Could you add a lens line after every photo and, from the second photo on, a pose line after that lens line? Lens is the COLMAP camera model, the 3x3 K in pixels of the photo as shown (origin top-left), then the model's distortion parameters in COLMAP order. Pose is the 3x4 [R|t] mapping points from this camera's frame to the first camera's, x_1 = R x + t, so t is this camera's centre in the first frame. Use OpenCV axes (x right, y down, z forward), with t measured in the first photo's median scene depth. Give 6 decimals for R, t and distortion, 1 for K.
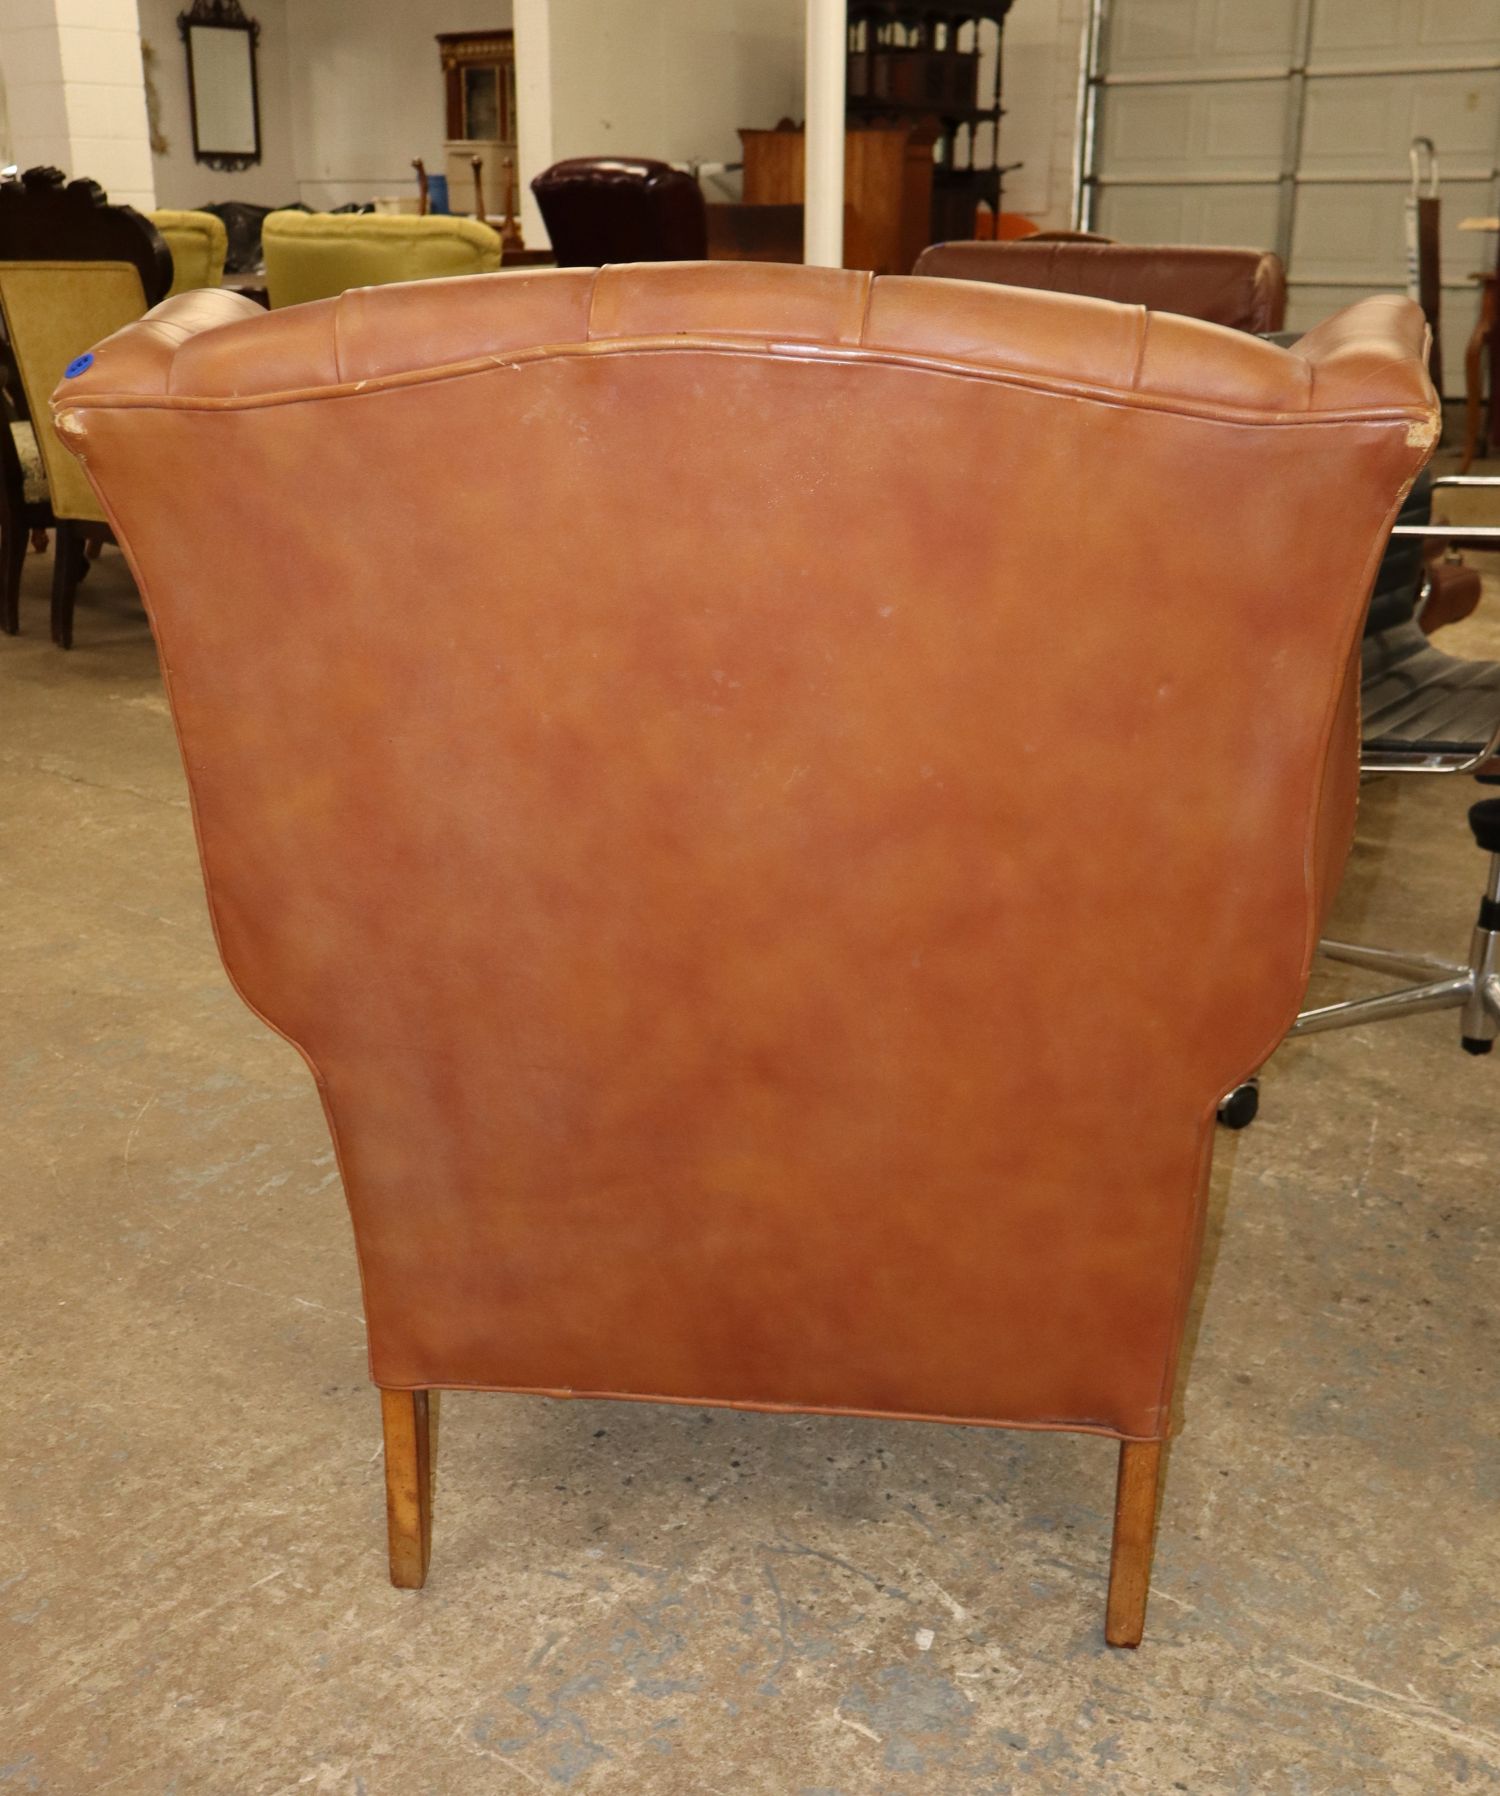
lens RADIAL K [[2009.6, 0, 744.3], [0, 2009.6, 989.9], [0, 0, 1]] dist [-0.010974, 0.012555]
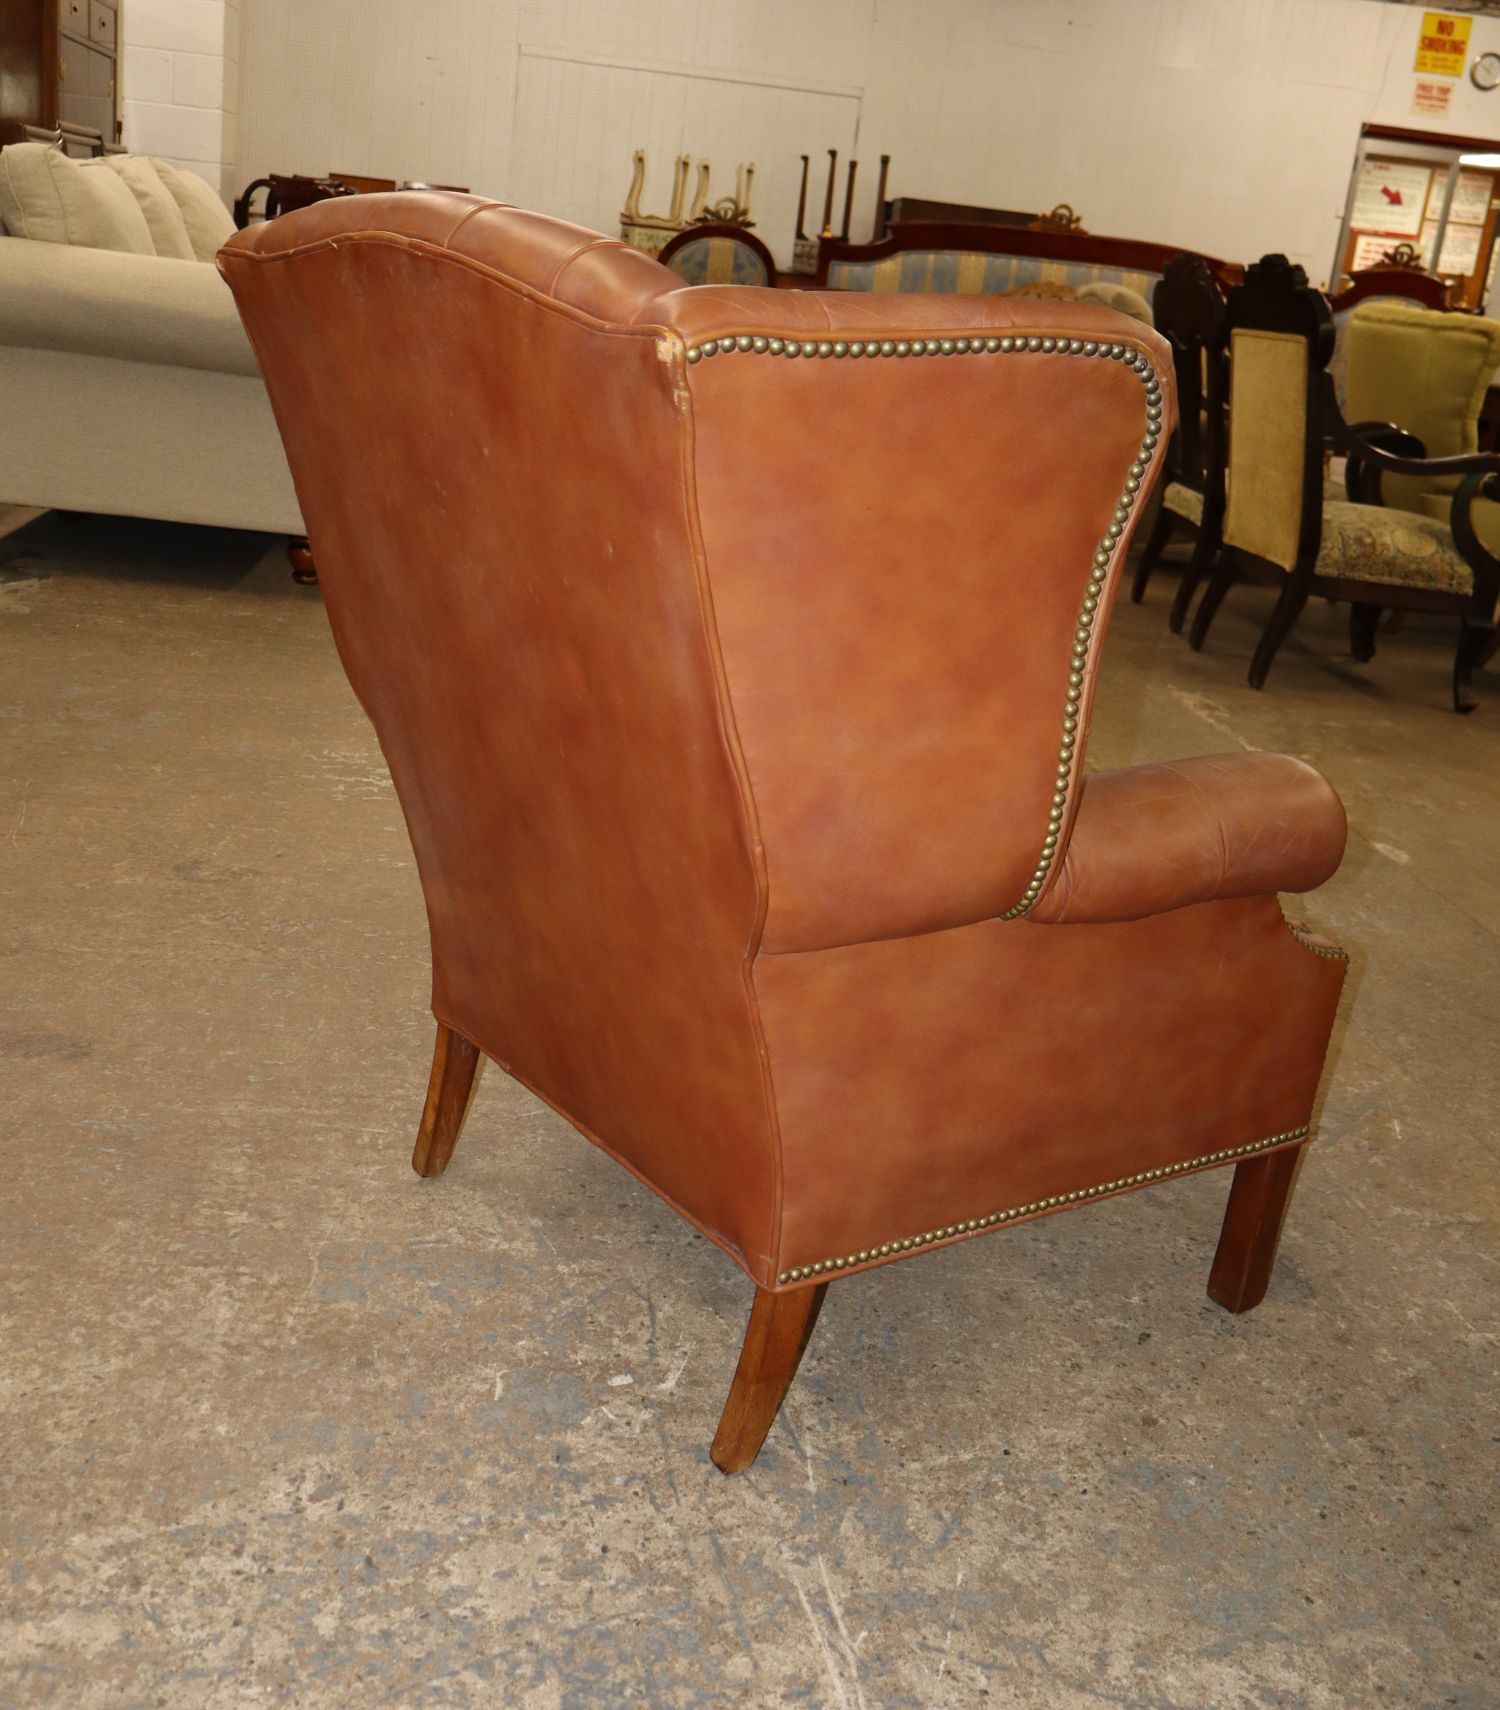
lens RADIAL K [[1860.0, 0, 750.0], [0, 1860.0, 855.0], [0, 0, 1]] dist [-0.007381, -0.014080]
pose [[0.676376, 0.296764, -0.674127, 0.767964], [-0.363325, 0.930569, 0.045119, -0.039465], [0.640711, 0.214410, 0.737237, 0.174890]]
